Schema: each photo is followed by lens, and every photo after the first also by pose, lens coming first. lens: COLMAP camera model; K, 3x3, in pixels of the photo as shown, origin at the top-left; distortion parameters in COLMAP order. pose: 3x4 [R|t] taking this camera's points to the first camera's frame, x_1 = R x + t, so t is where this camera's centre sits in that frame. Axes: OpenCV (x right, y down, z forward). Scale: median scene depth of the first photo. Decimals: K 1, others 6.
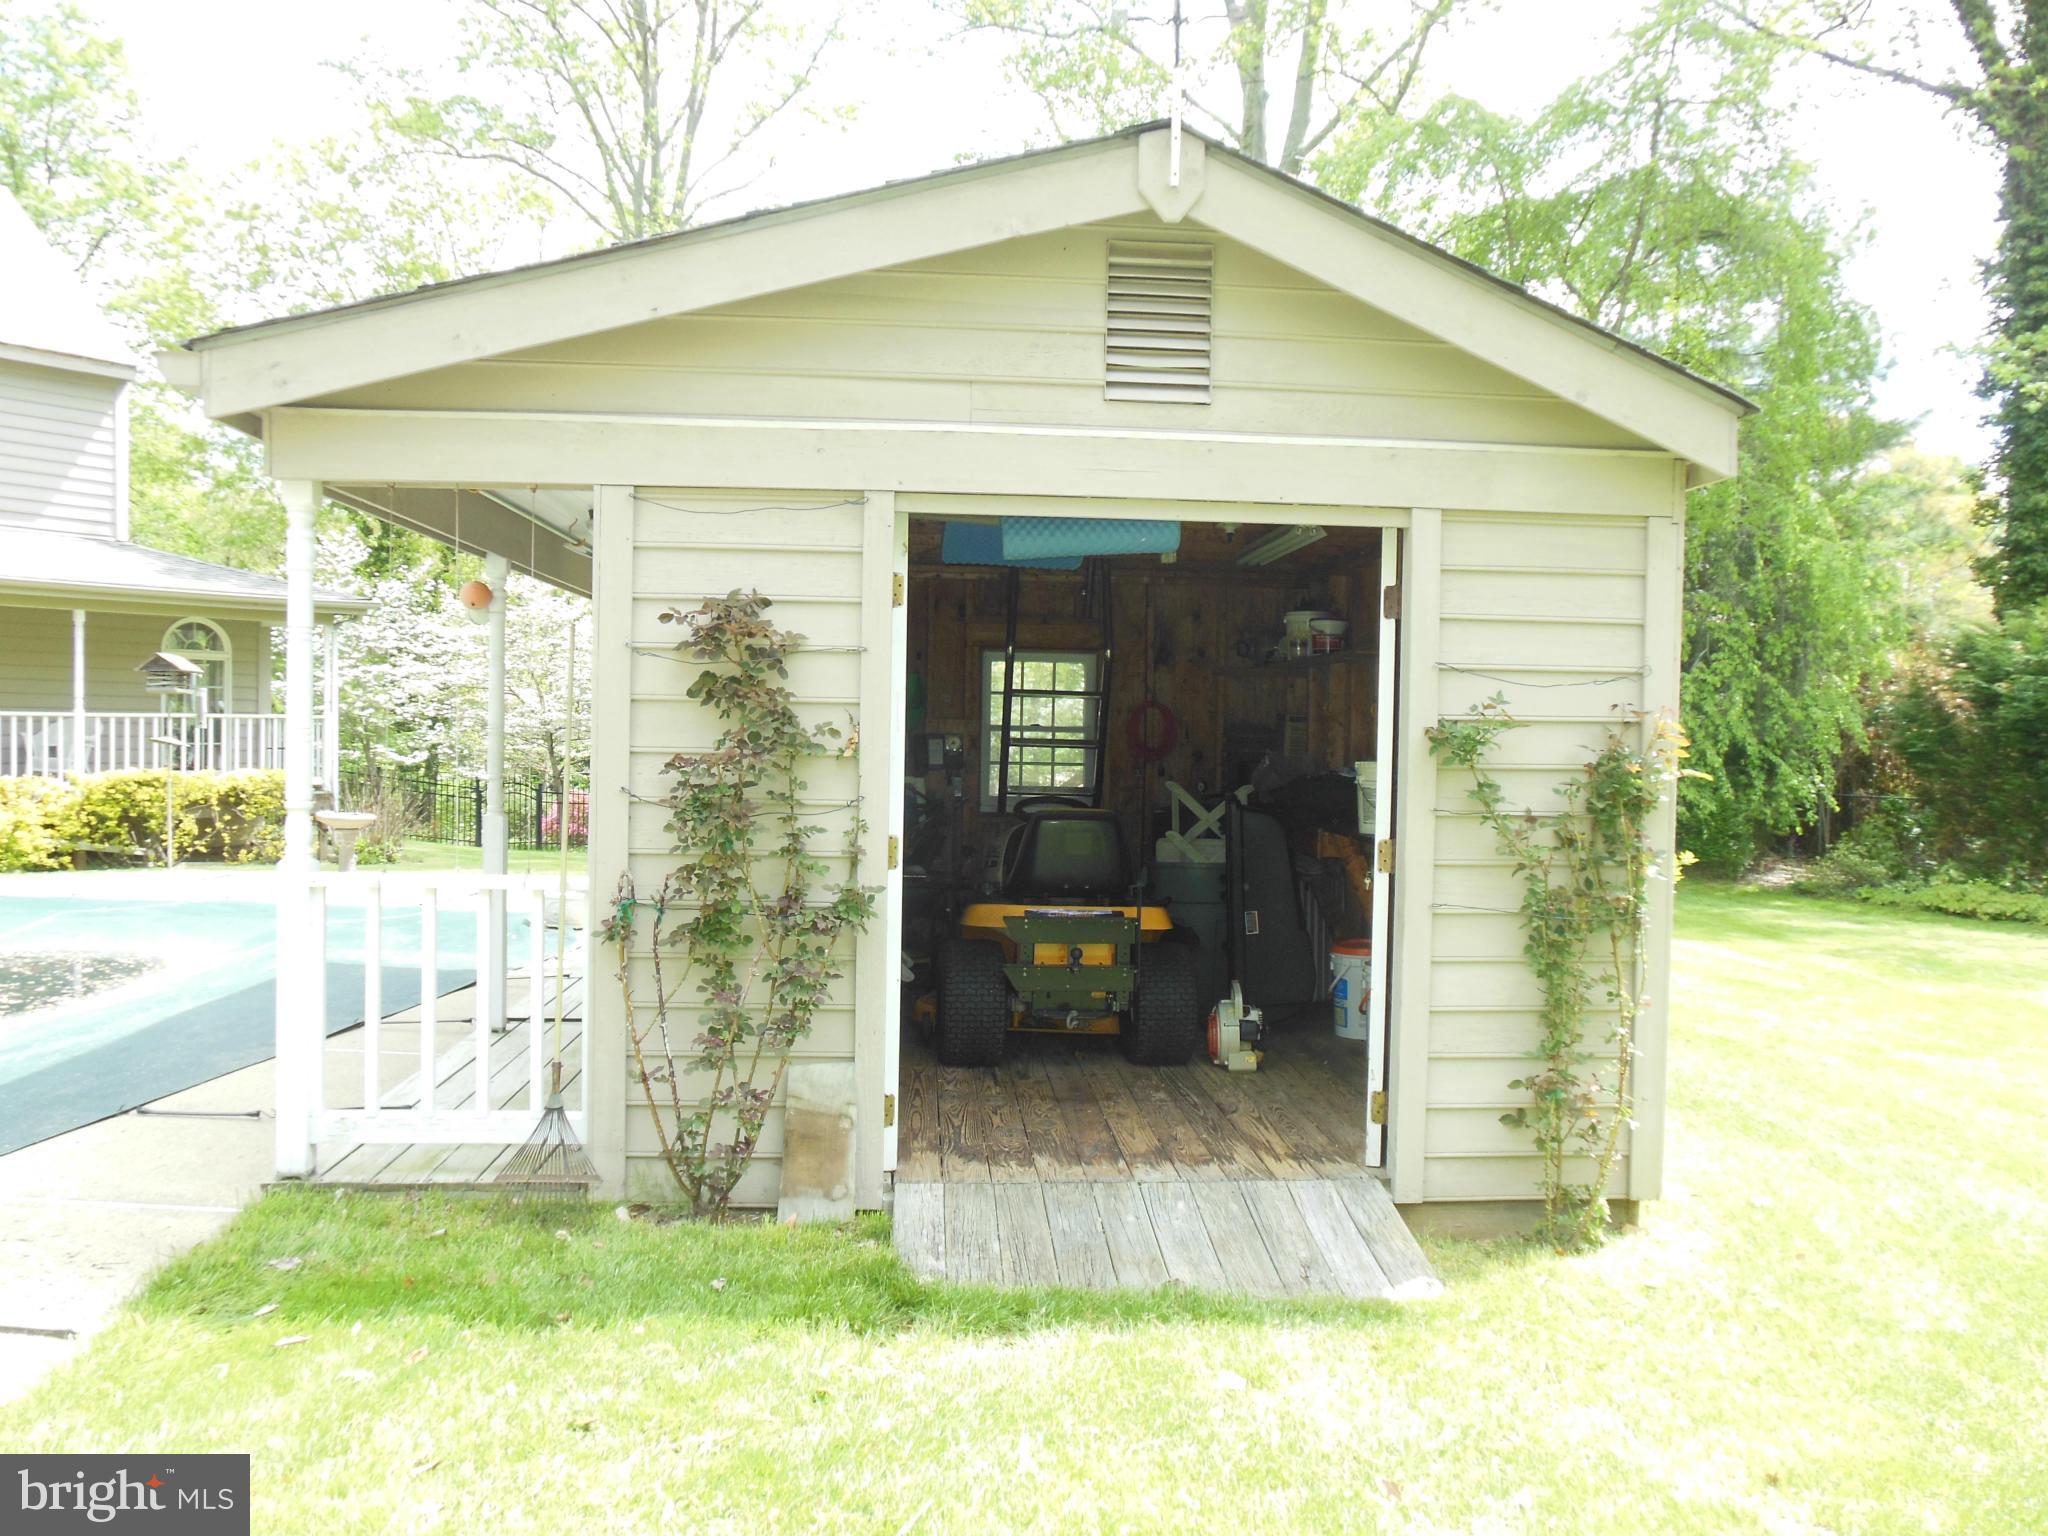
lens RADIAL K [[1551.7, 0, 1033.5], [0, 1551.7, 769.4], [0, 0, 1]] dist [-0.087486, 0.152618]
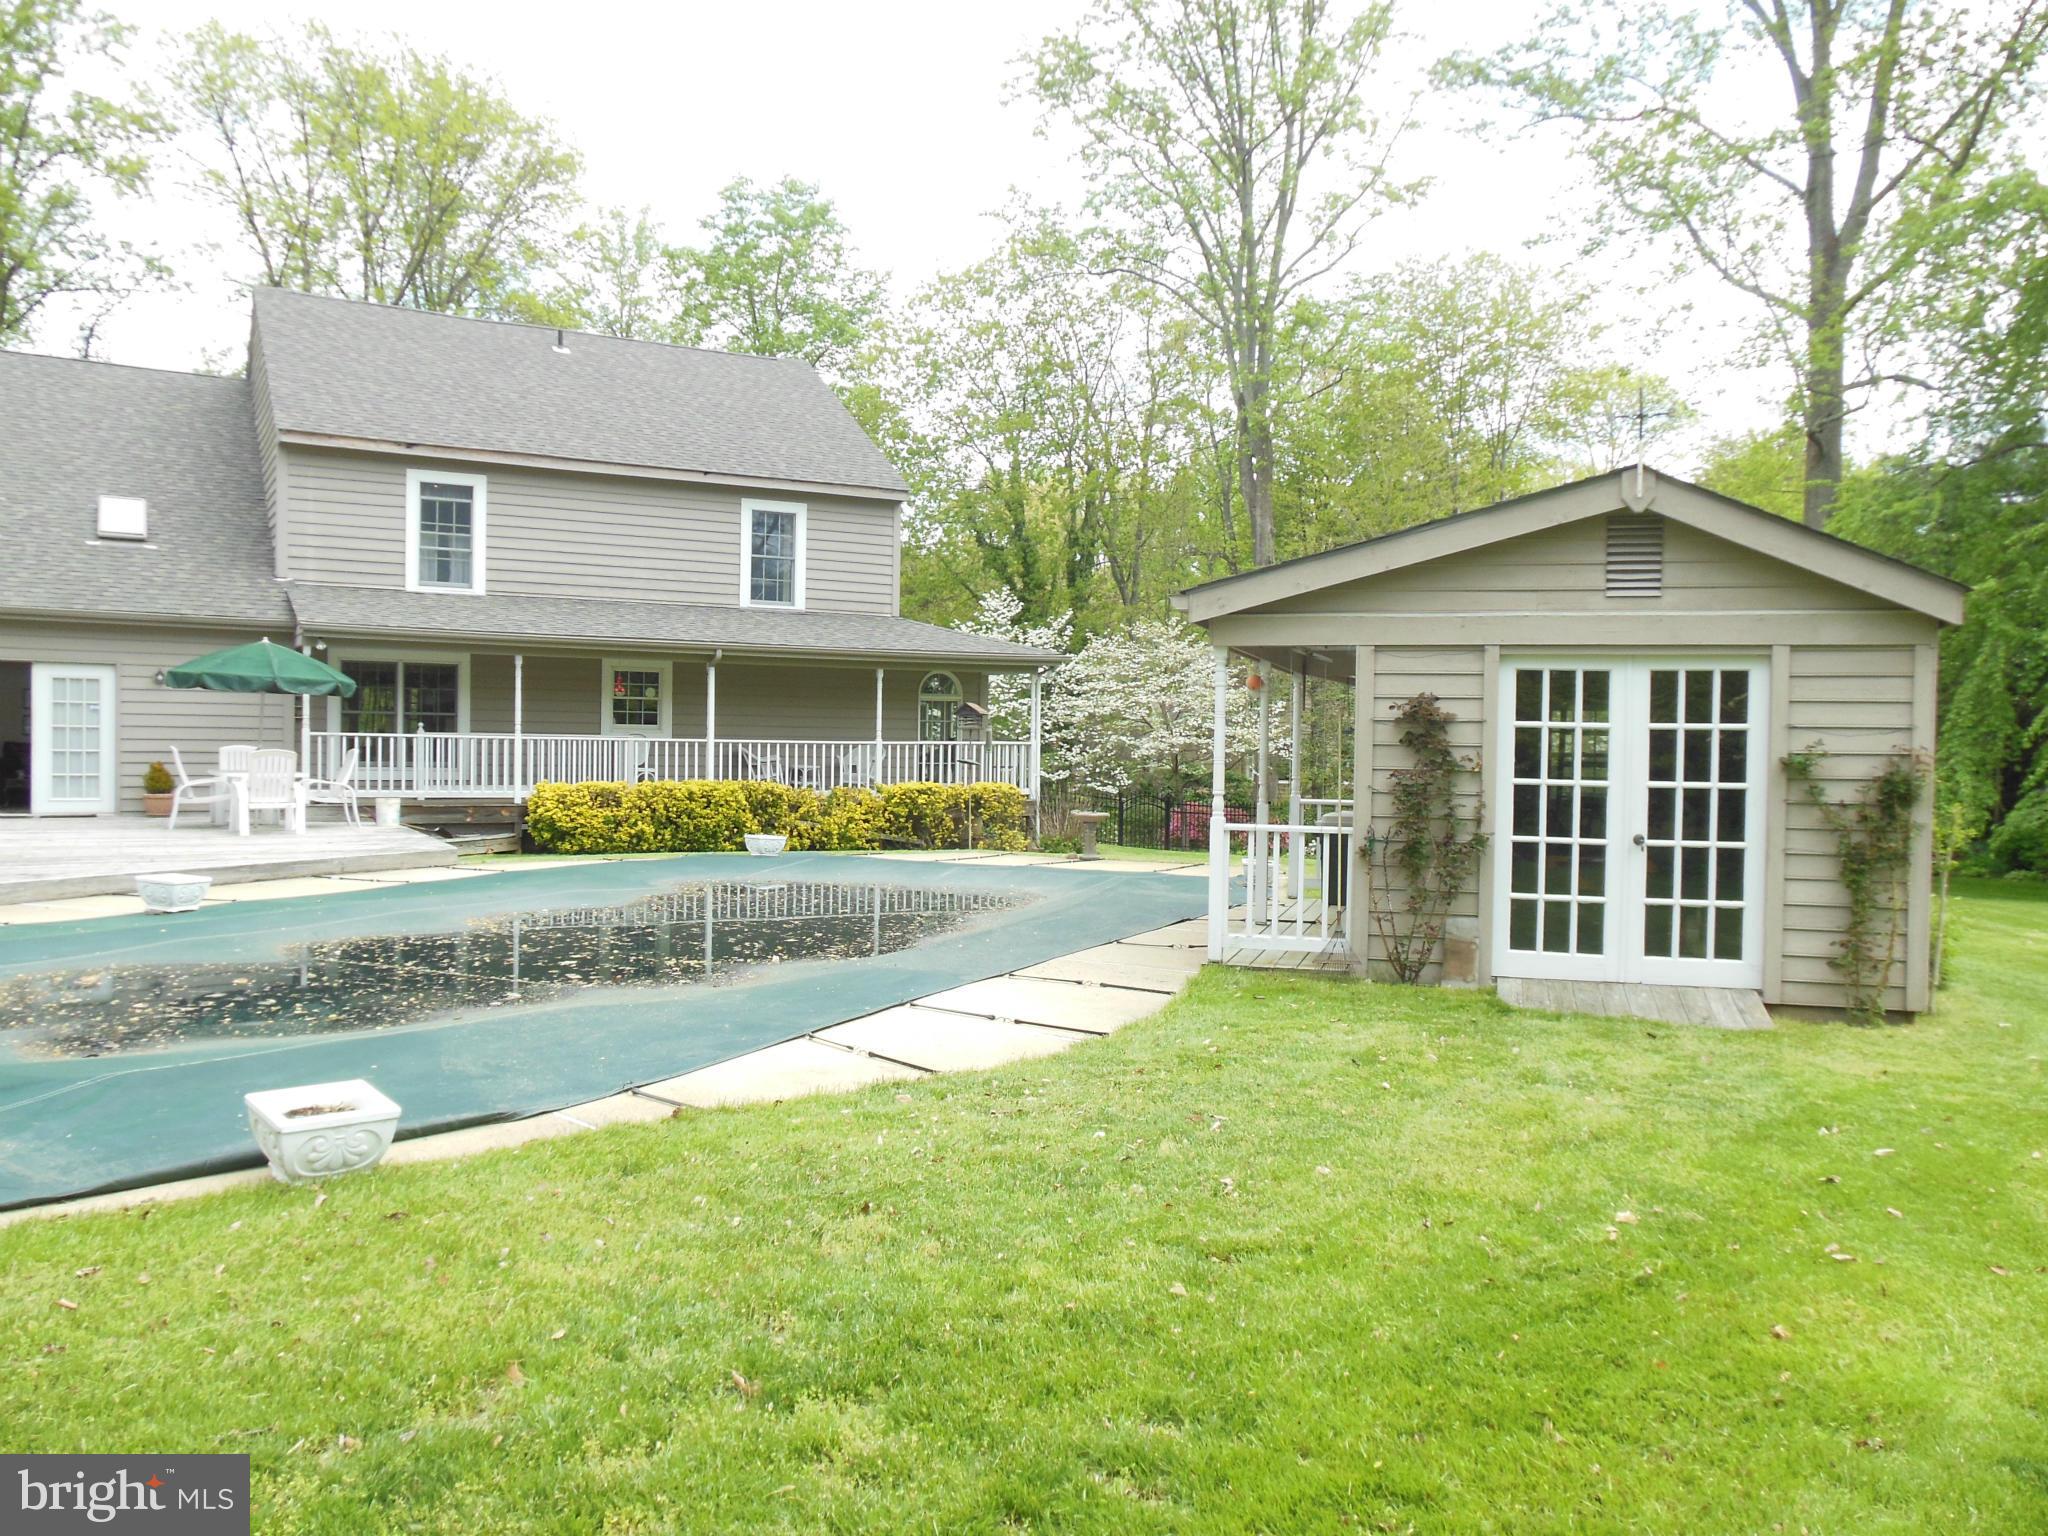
lens RADIAL K [[1551.7, 0, 1033.5], [0, 1551.7, 769.4], [0, 0, 1]] dist [-0.087486, 0.152618]
pose [[0.937084, 0.002279, -0.349098, 0.045863], [-0.006652, 0.999914, -0.011328, 0.015733], [0.349042, 0.012938, 0.937018, -1.134185]]
